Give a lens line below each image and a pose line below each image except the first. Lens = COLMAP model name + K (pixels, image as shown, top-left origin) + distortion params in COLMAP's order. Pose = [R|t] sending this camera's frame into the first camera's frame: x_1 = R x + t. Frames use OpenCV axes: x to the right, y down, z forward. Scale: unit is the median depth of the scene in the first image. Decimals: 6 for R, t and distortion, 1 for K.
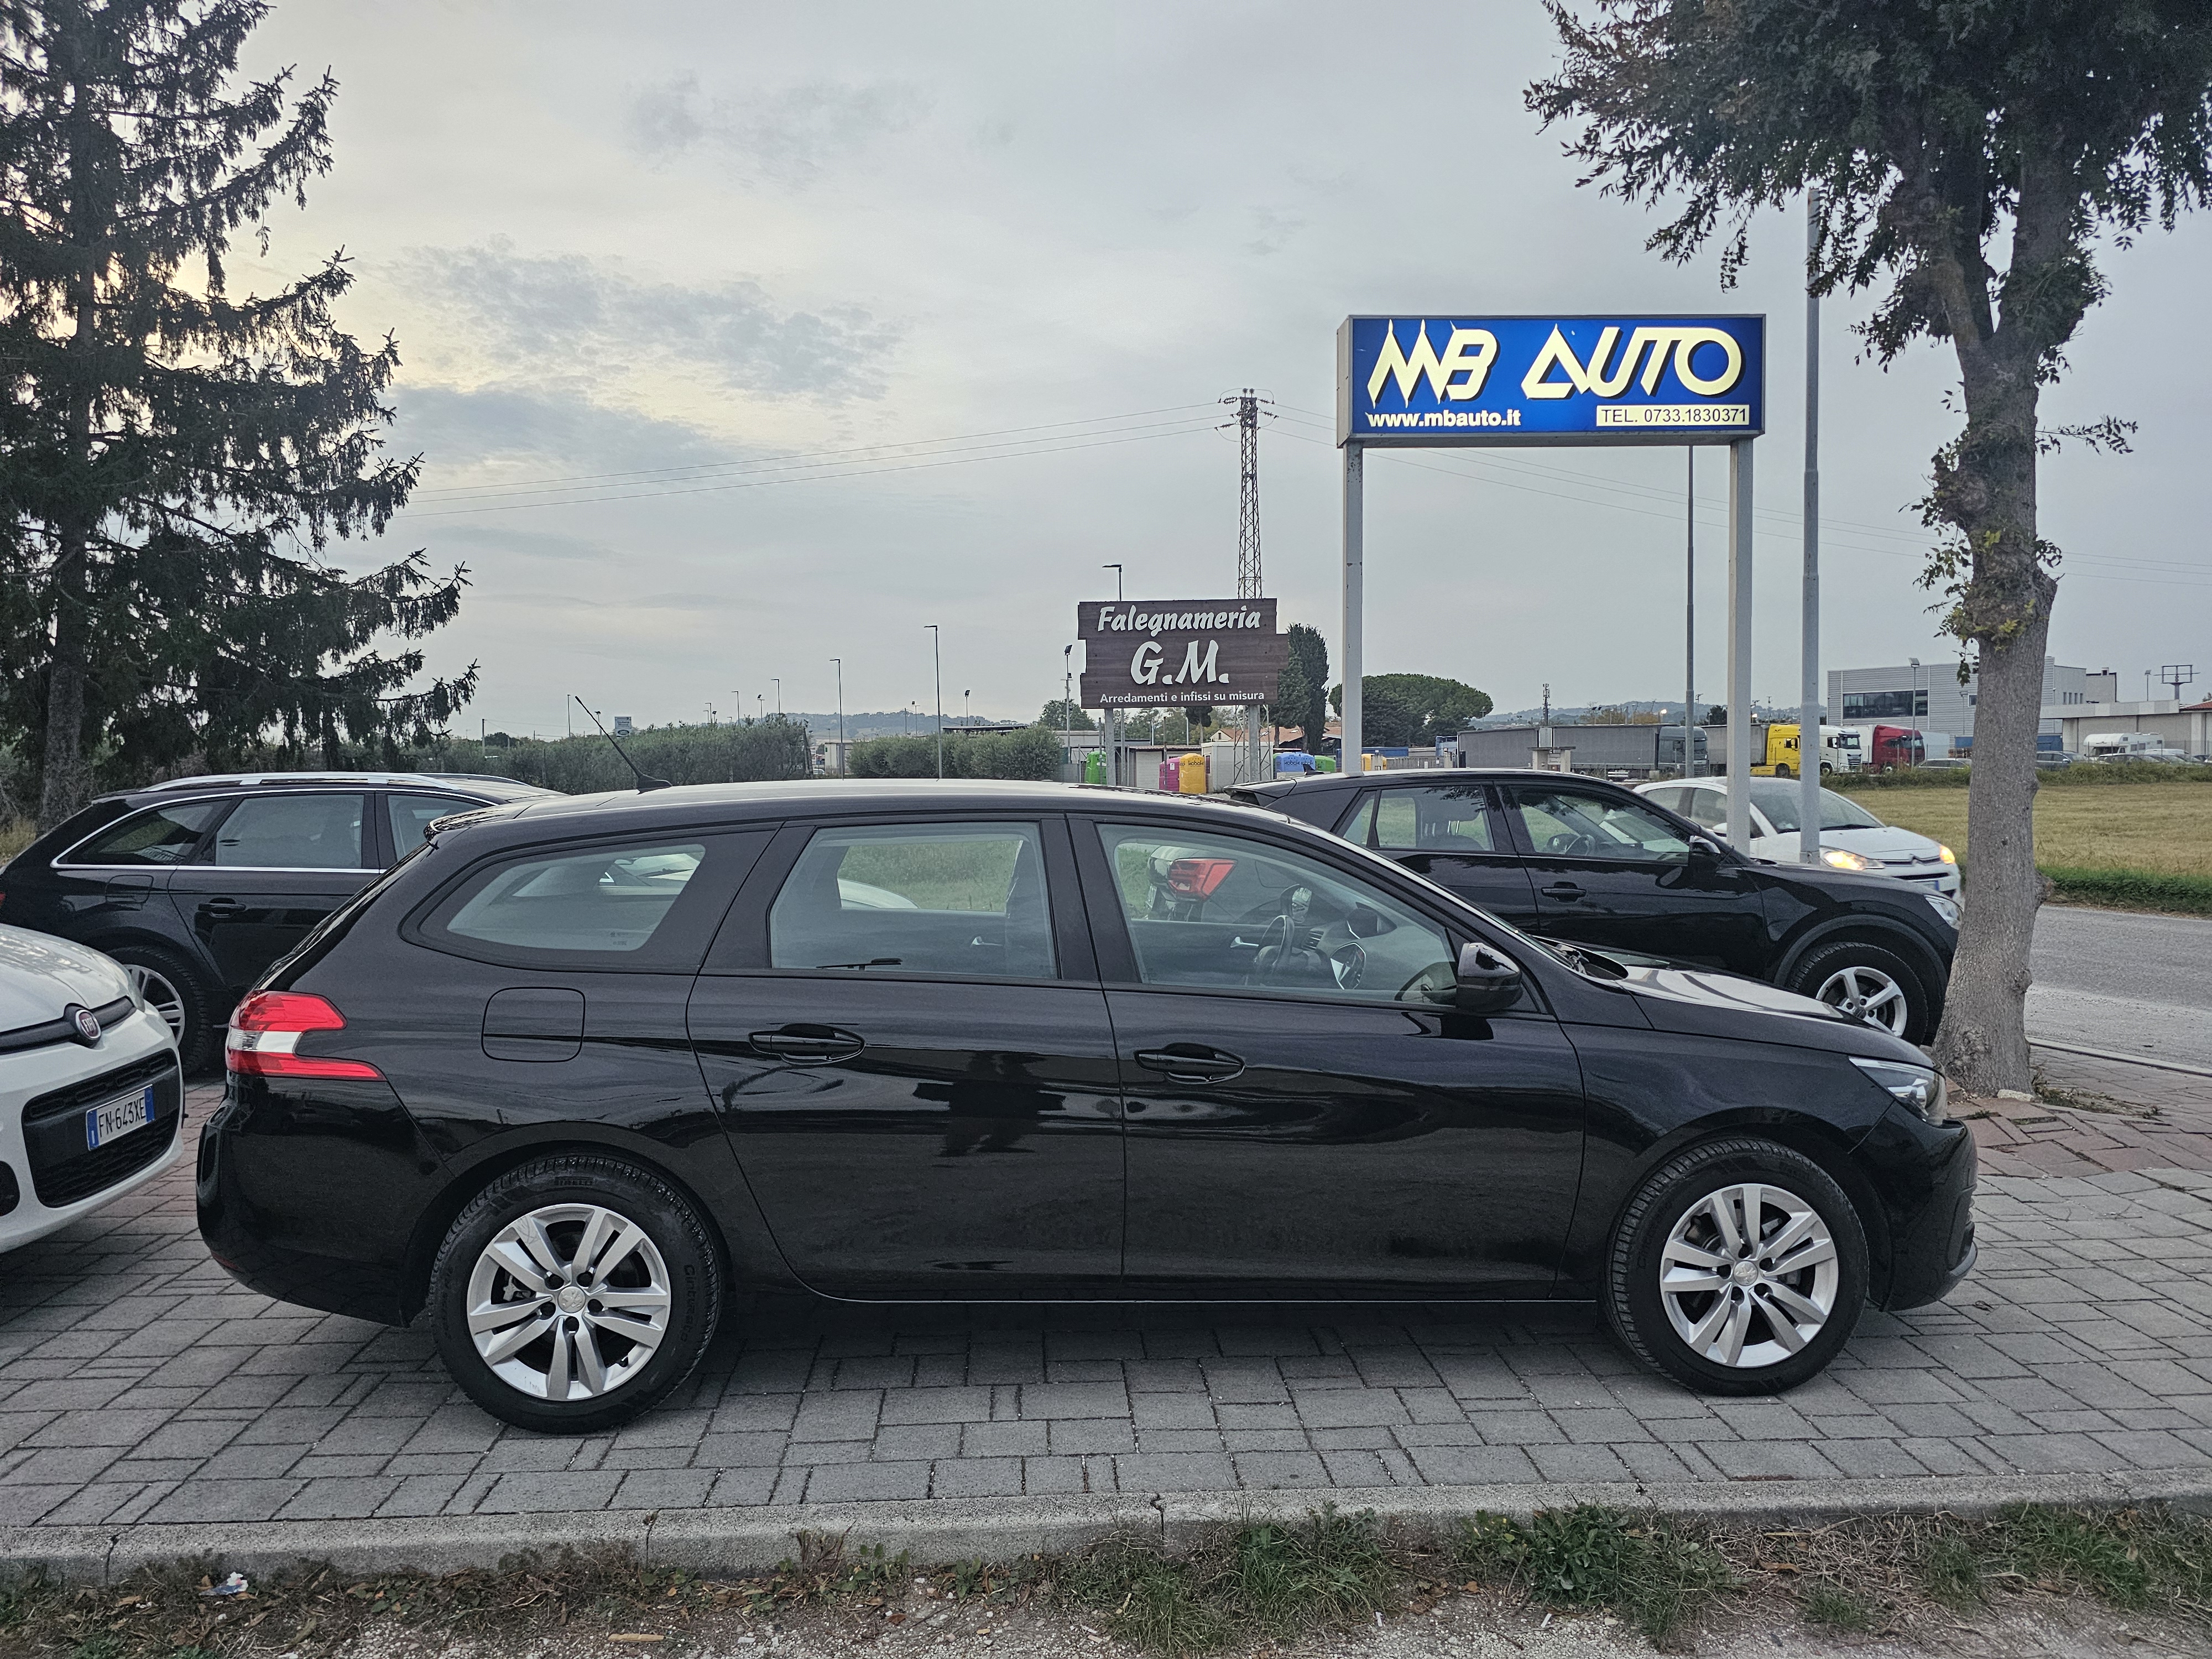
lens RADIAL K [[1467.4, 0, 1123.7], [0, 1467.4, 833.7], [0, 0, 1]] dist [0.061980, -0.059864]
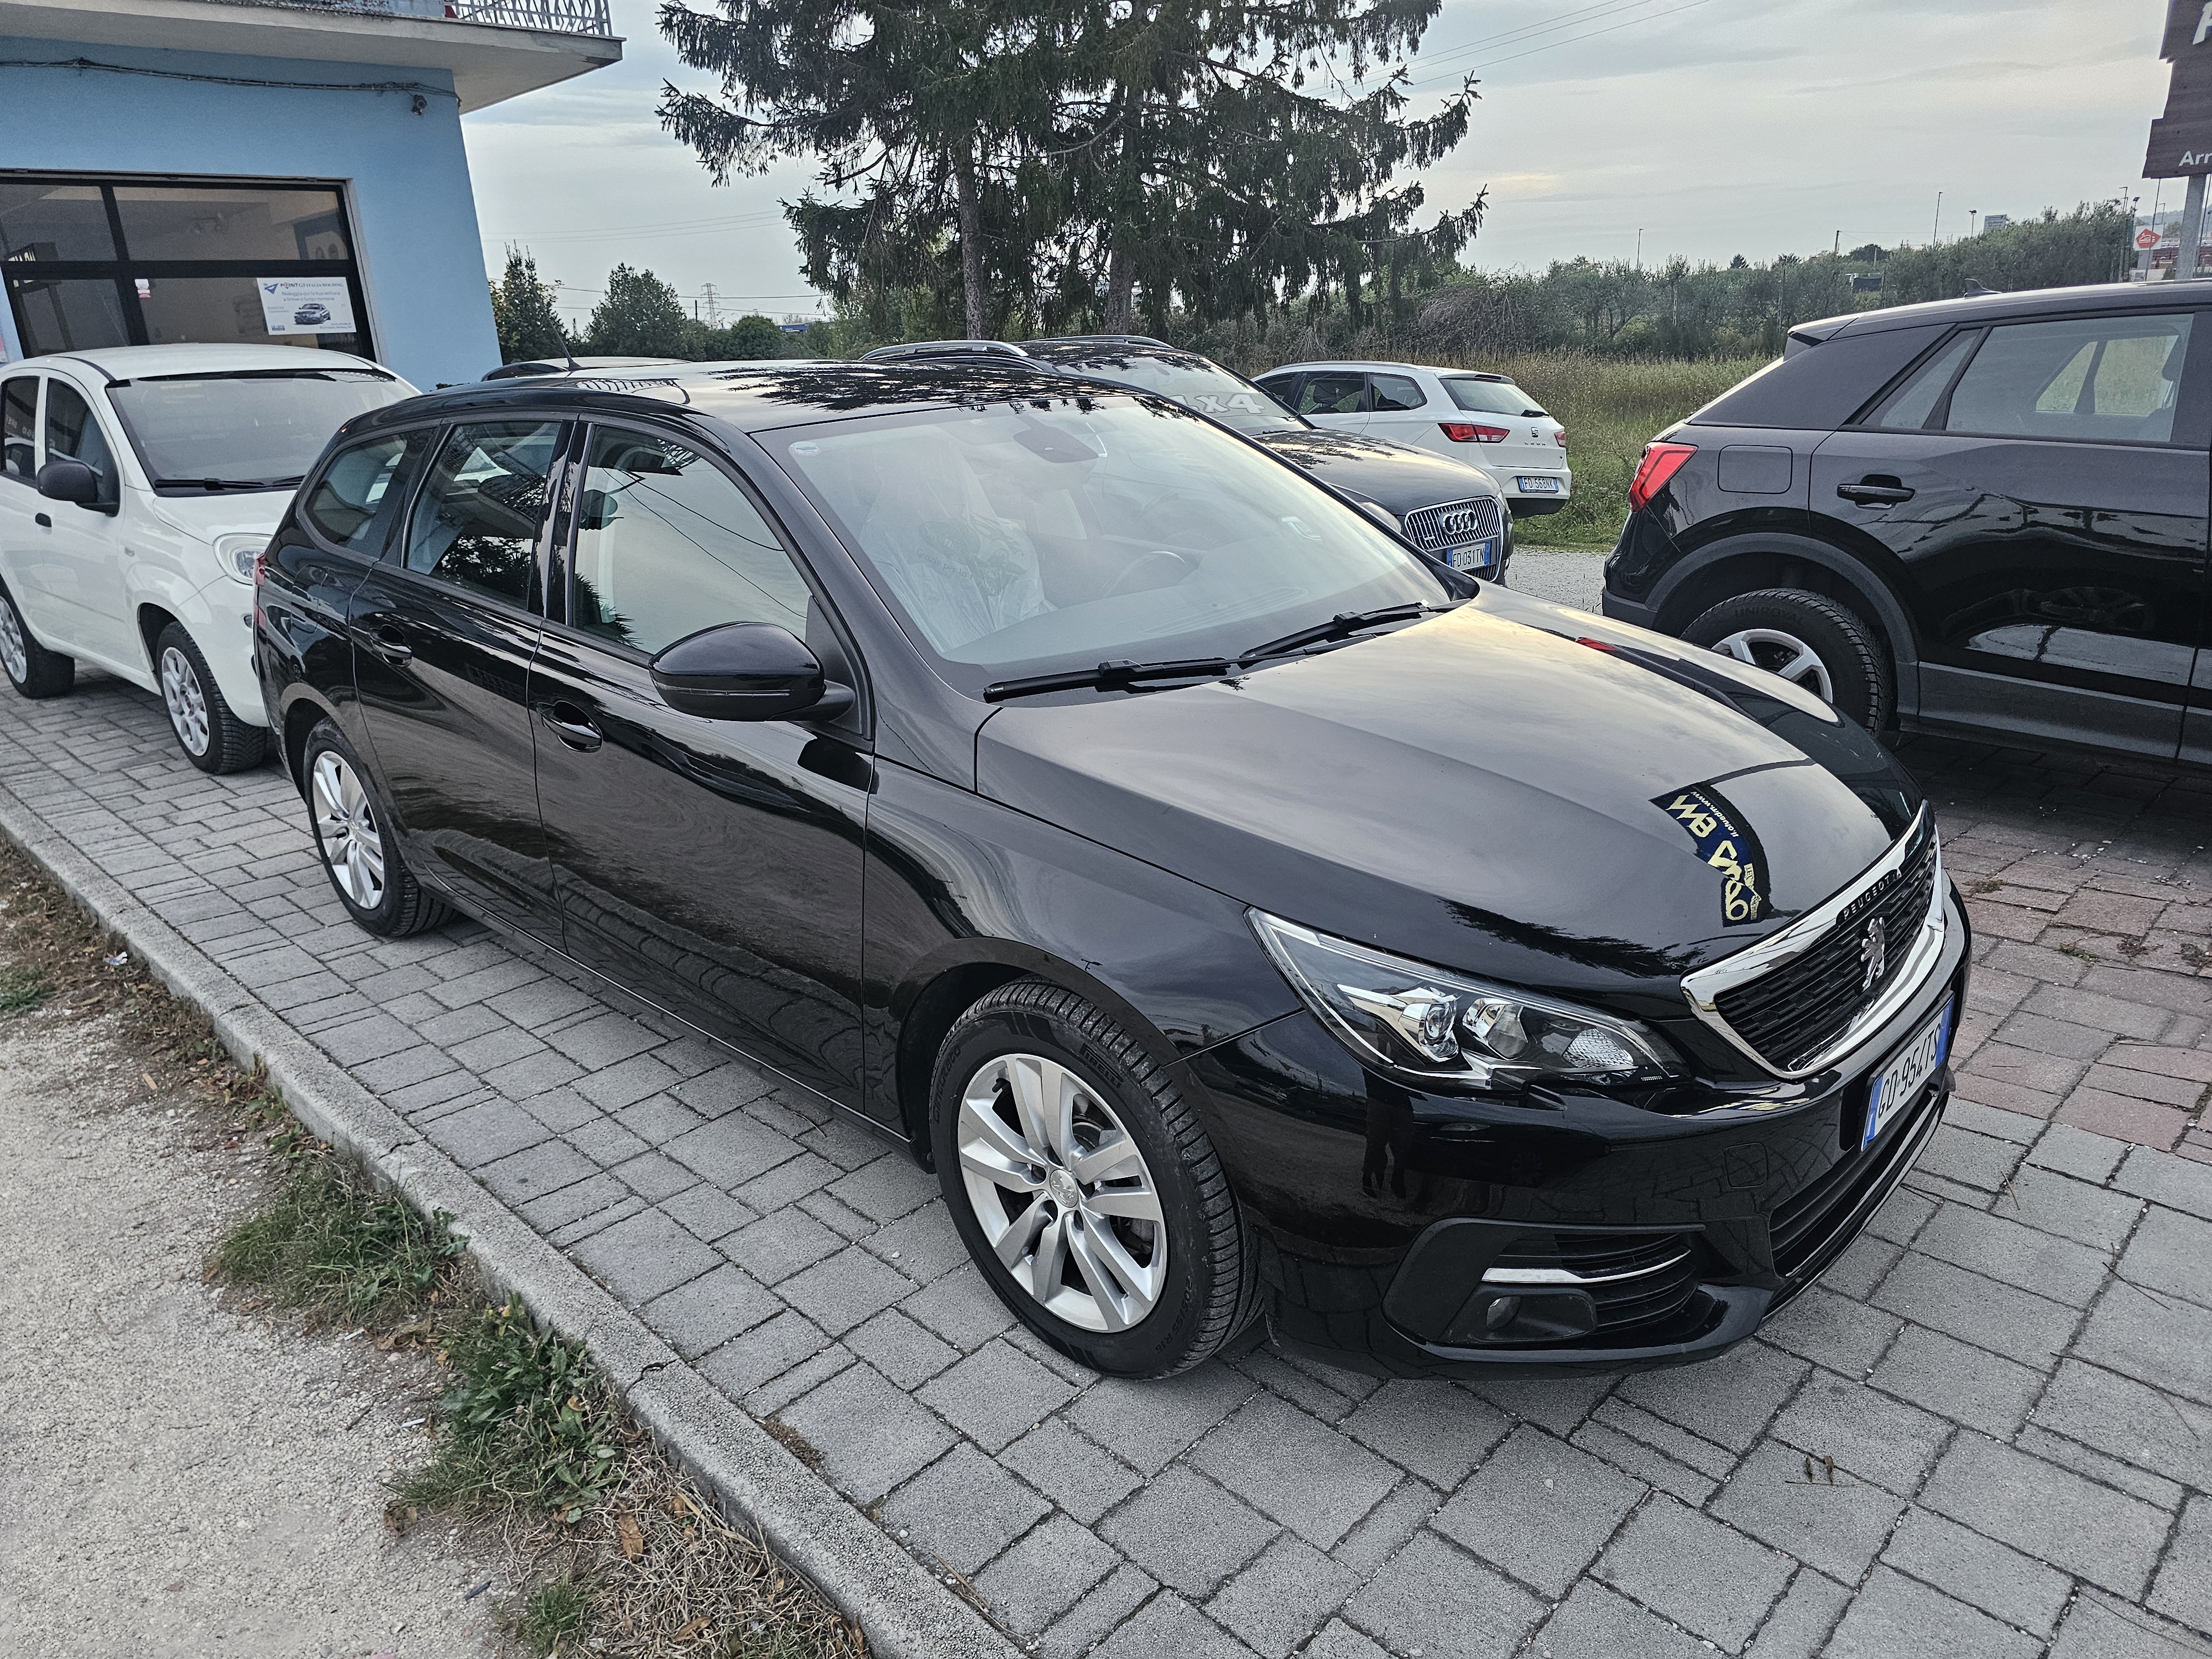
lens RADIAL K [[1505.1, 0, 1106.0], [0, 1505.1, 829.5], [0, 0, 1]] dist [0.061749, -0.060904]
pose [[0.655544, 0.211924, -0.724811, 0.349936], [0.008942, 0.957569, 0.288067, -0.013231], [0.755104, -0.195322, 0.625833, 0.261167]]
